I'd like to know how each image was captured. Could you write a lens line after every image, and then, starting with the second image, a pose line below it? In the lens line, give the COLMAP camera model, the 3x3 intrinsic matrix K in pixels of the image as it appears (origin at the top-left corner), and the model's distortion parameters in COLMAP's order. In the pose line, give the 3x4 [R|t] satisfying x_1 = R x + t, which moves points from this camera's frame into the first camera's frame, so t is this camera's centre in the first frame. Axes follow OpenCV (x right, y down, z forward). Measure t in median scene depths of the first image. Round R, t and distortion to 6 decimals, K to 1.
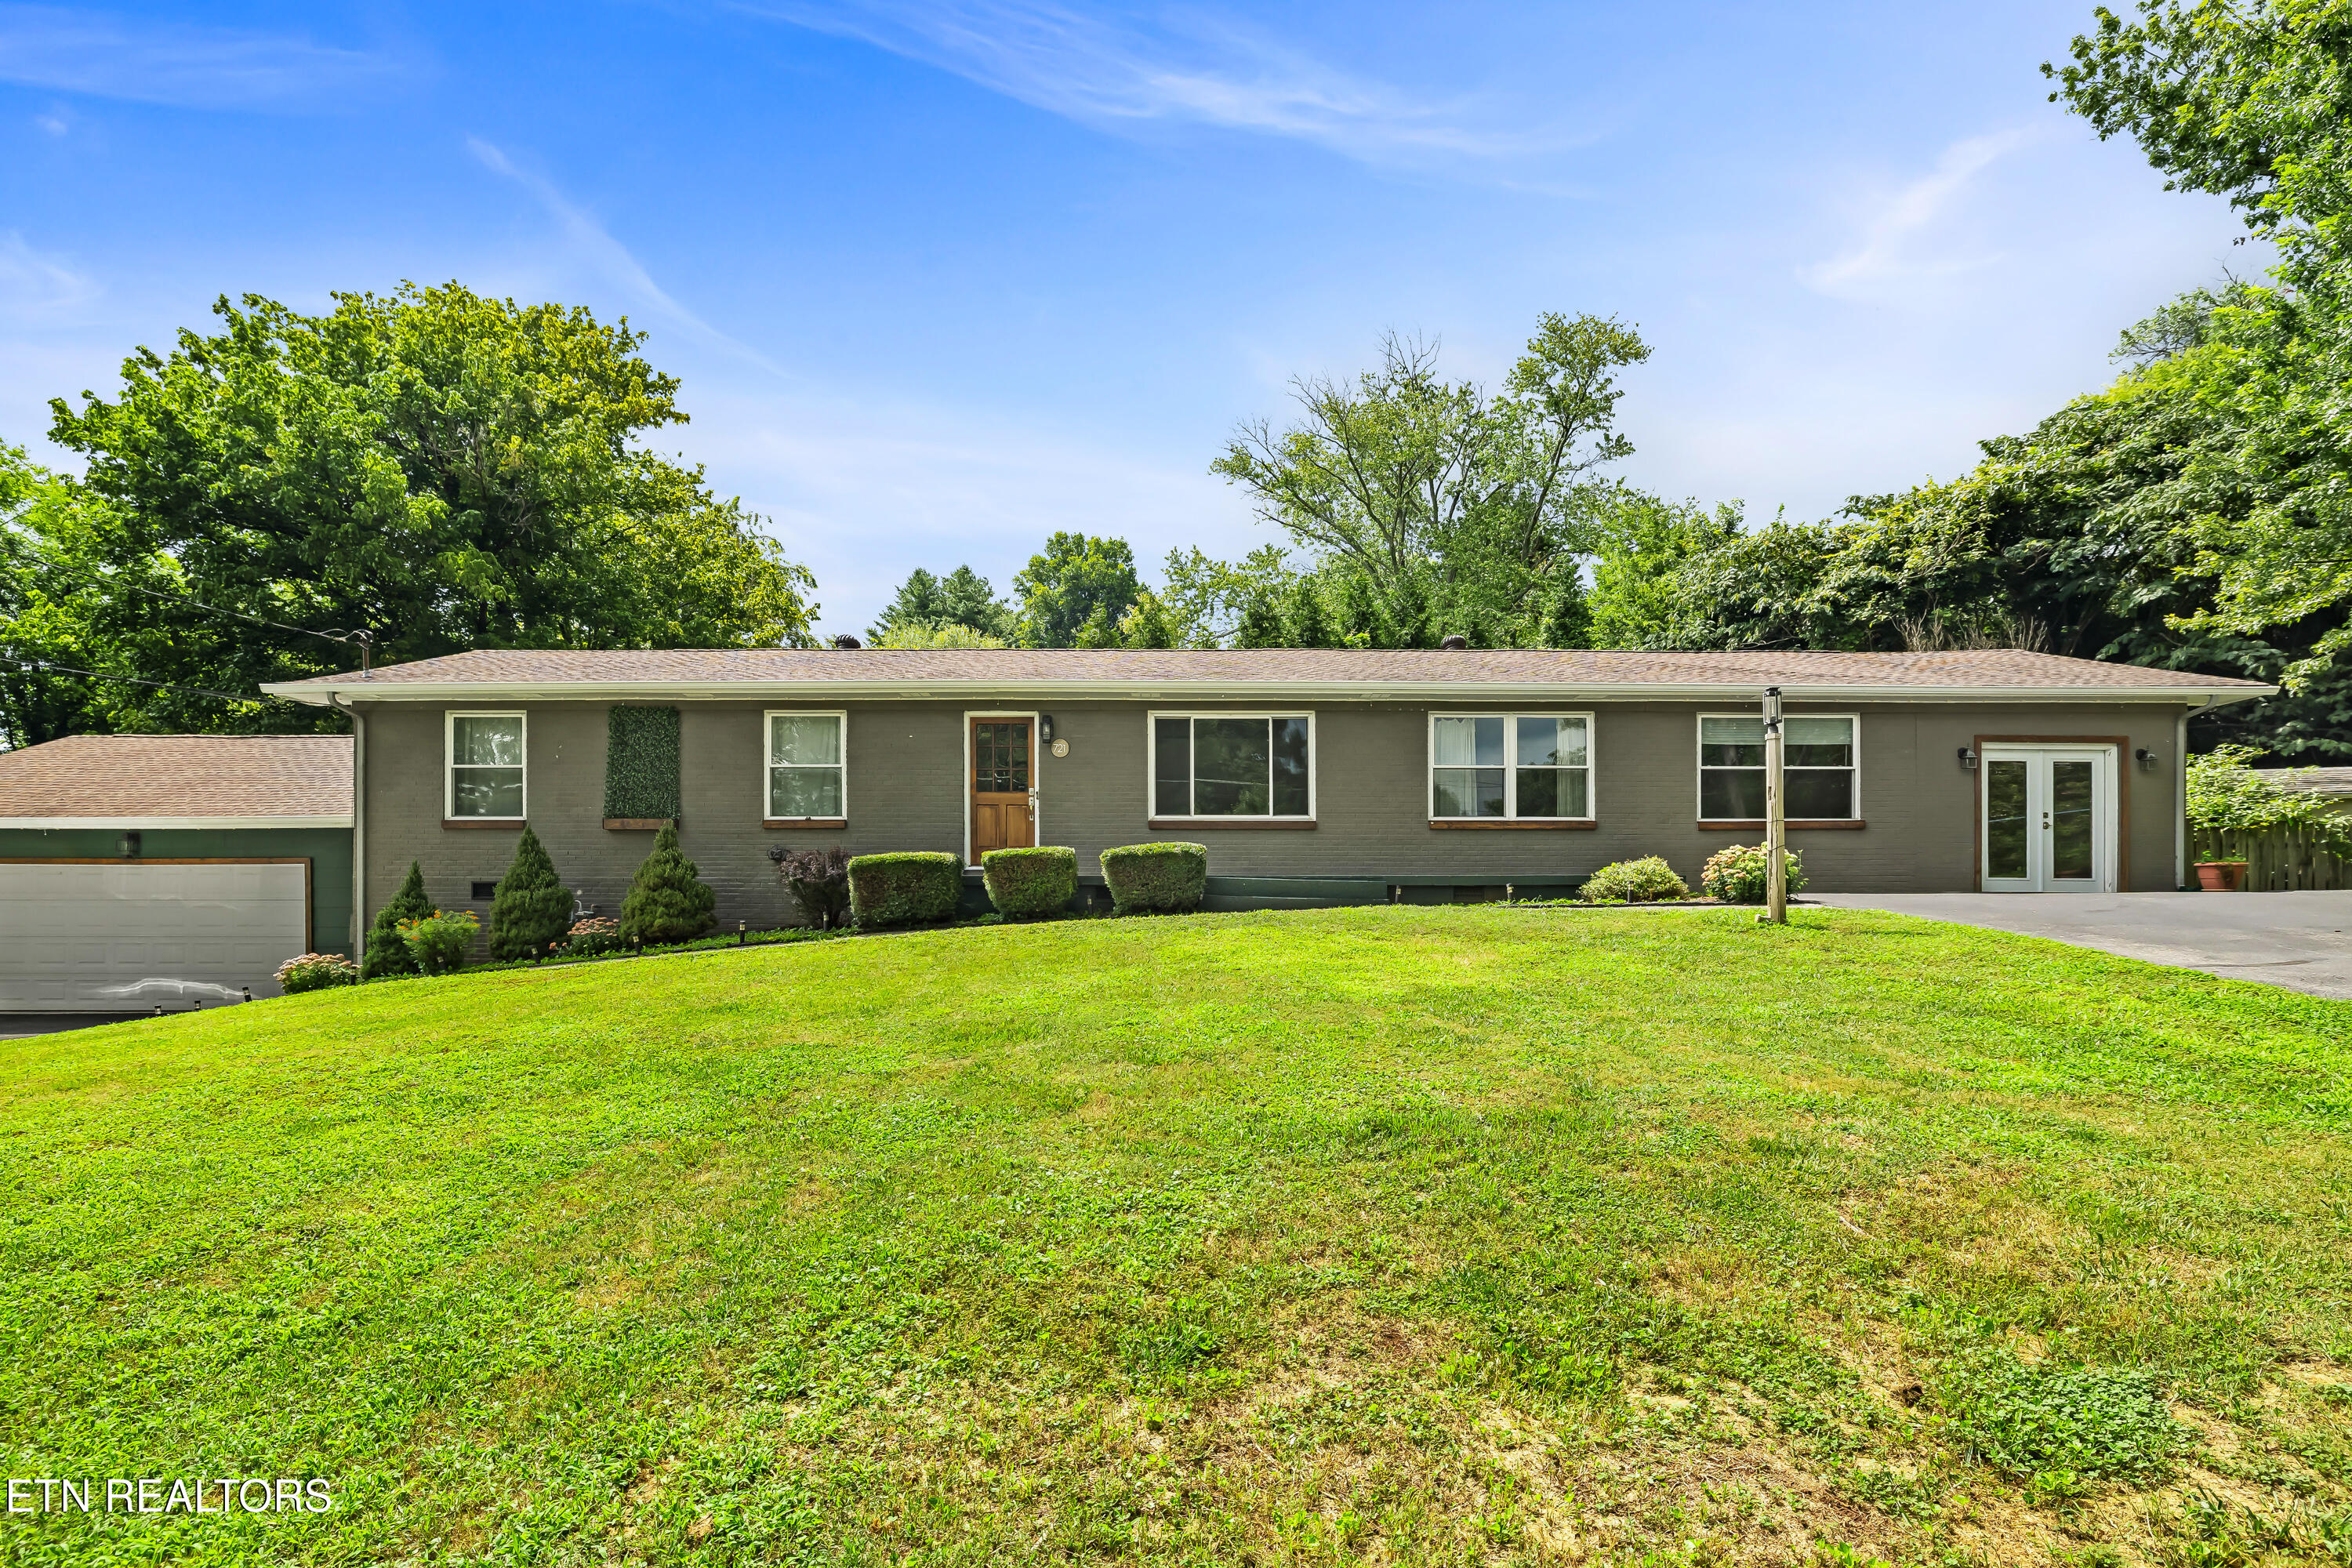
lens RADIAL K [[1129.2, 0, 1214.4], [0, 1129.2, 904.4], [0, 0, 1]] dist [-0.004085, 0.000657]
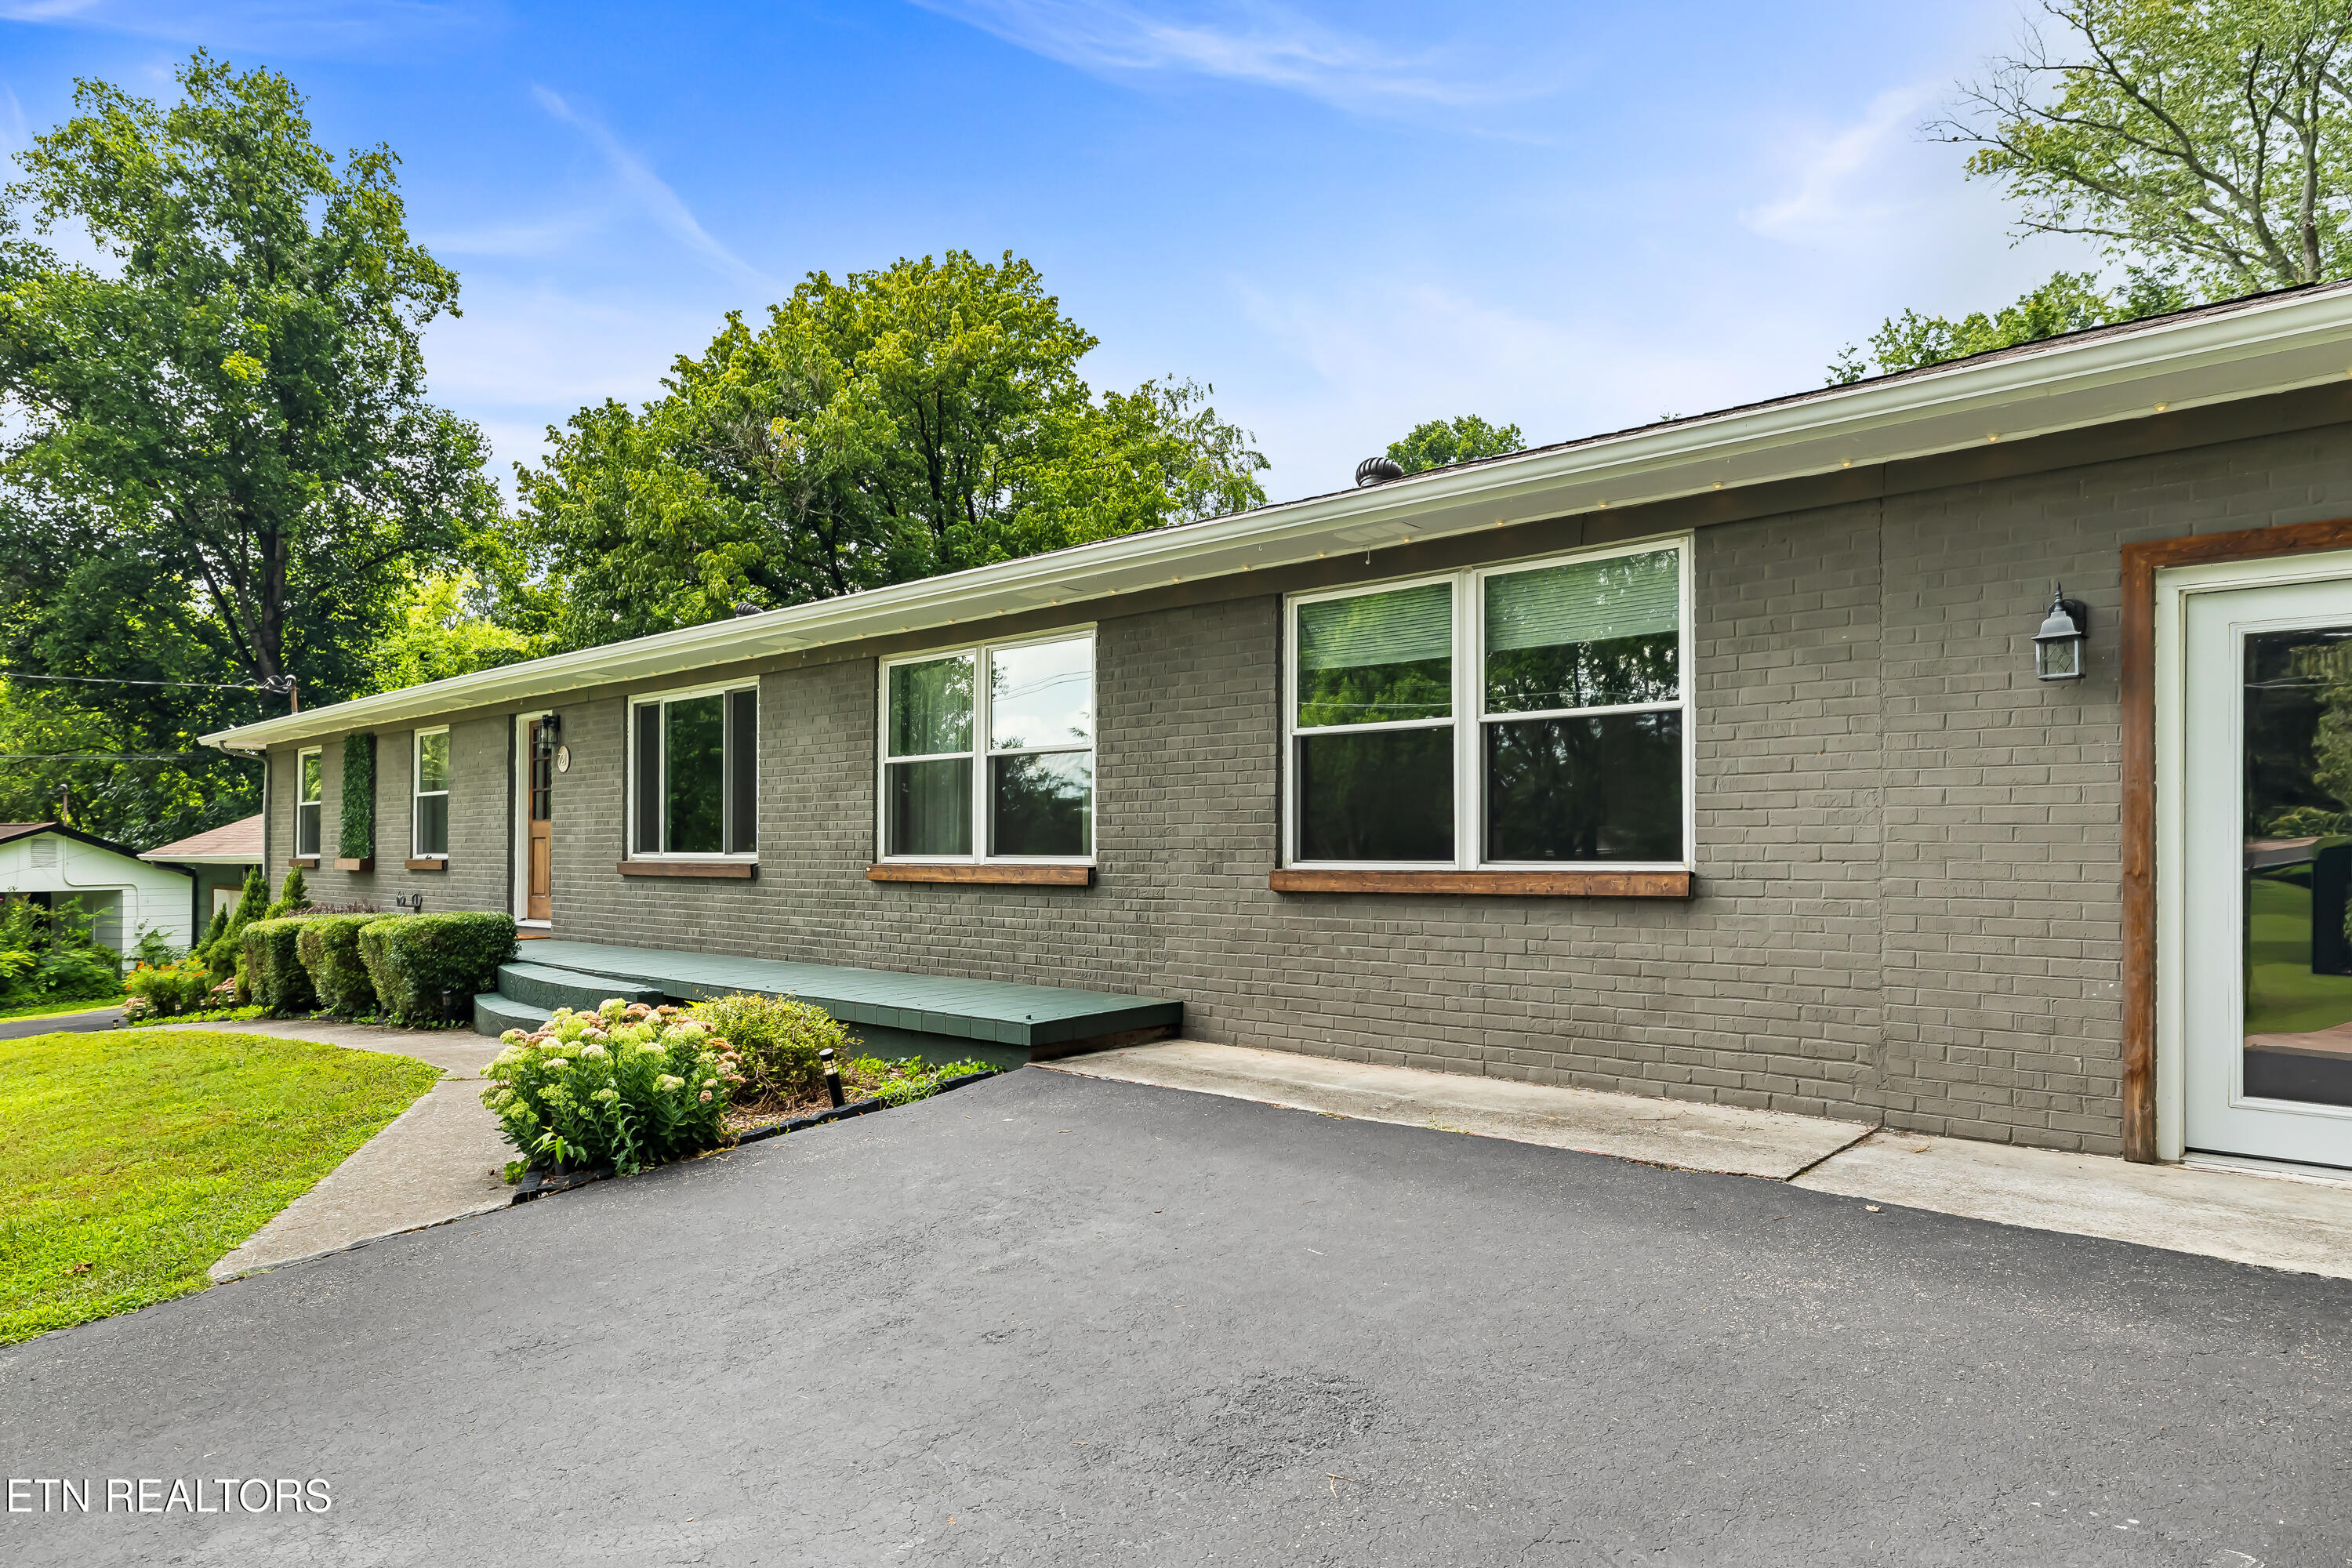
lens RADIAL K [[1404.5, 0, 1158.2], [0, 1404.5, 806.8], [0, 0, 1]] dist [0.003802, -0.003169]
pose [[0.733021, -0.022900, -0.679820, 0.721333], [-0.002646, 0.999330, -0.036516, -0.077259], [0.680201, 0.028566, 0.732469, 0.609744]]
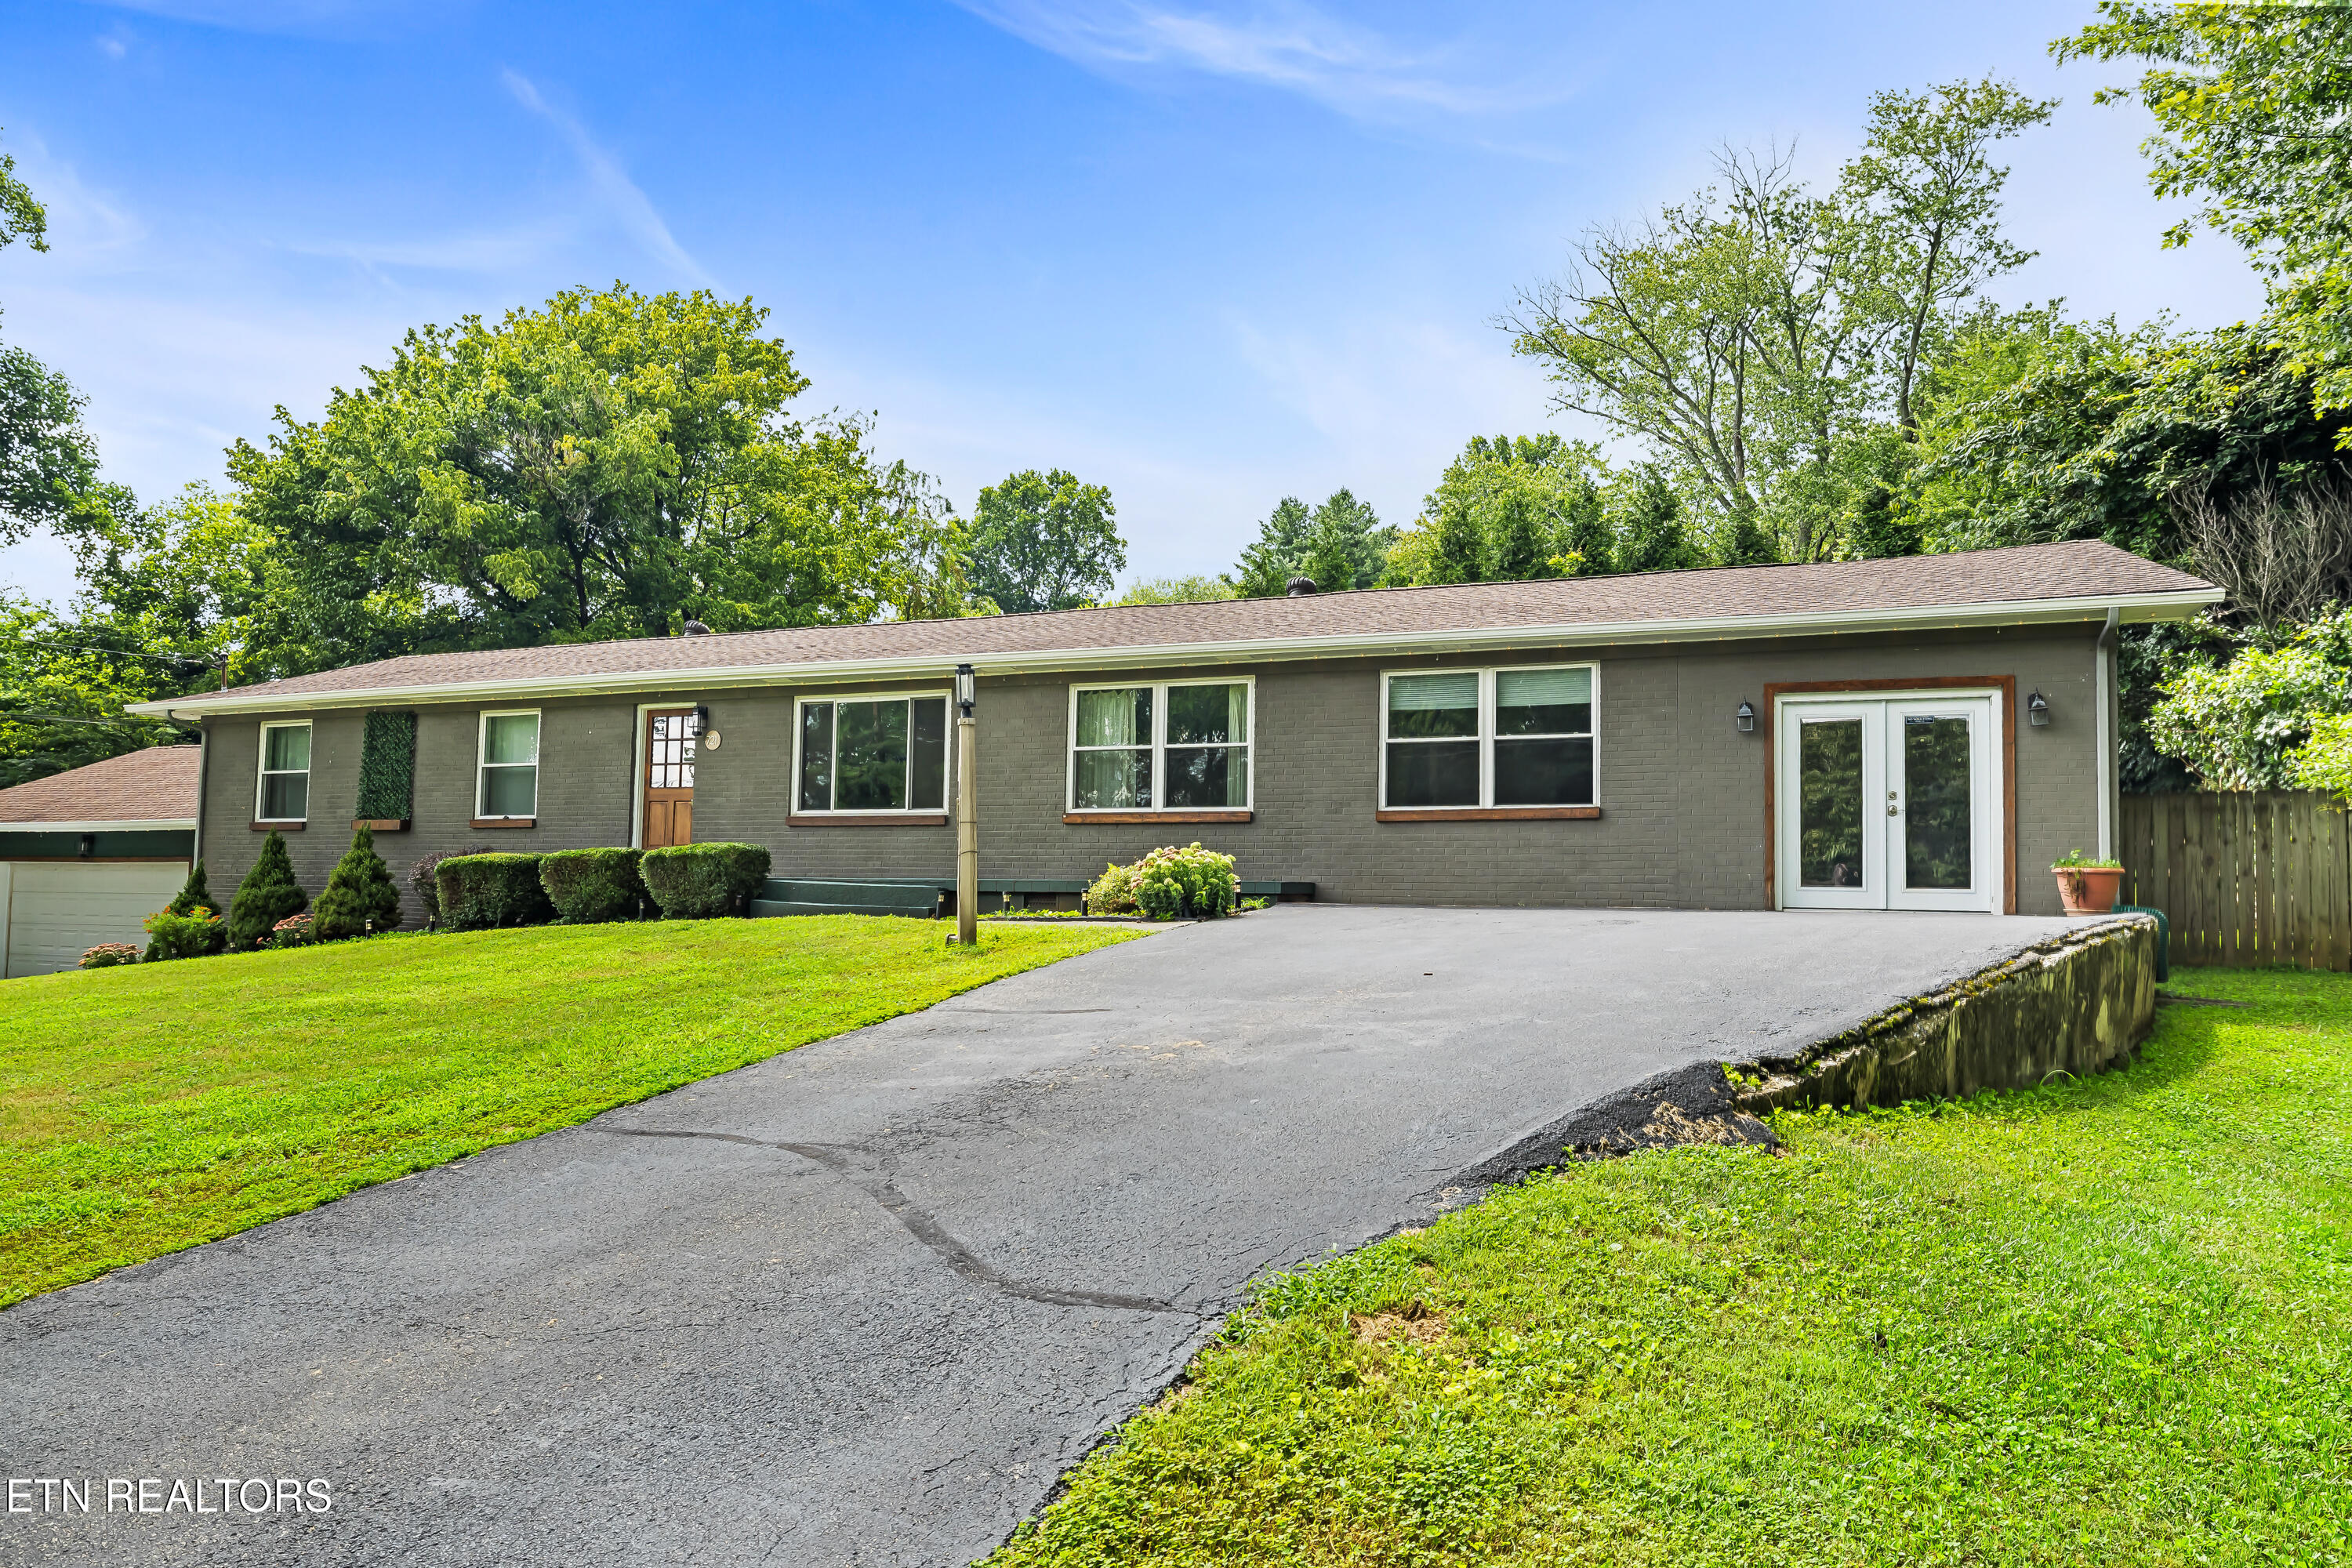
lens RADIAL K [[1499.1, 0, 1189.9], [0, 1499.1, 772.0], [0, 0, 1]] dist [-0.000882, -0.005953]
pose [[0.926198, -0.020587, -0.376476, 0.684921], [-0.015820, 0.995507, -0.093357, -0.003304], [0.376706, 0.092423, 0.921710, 0.014684]]
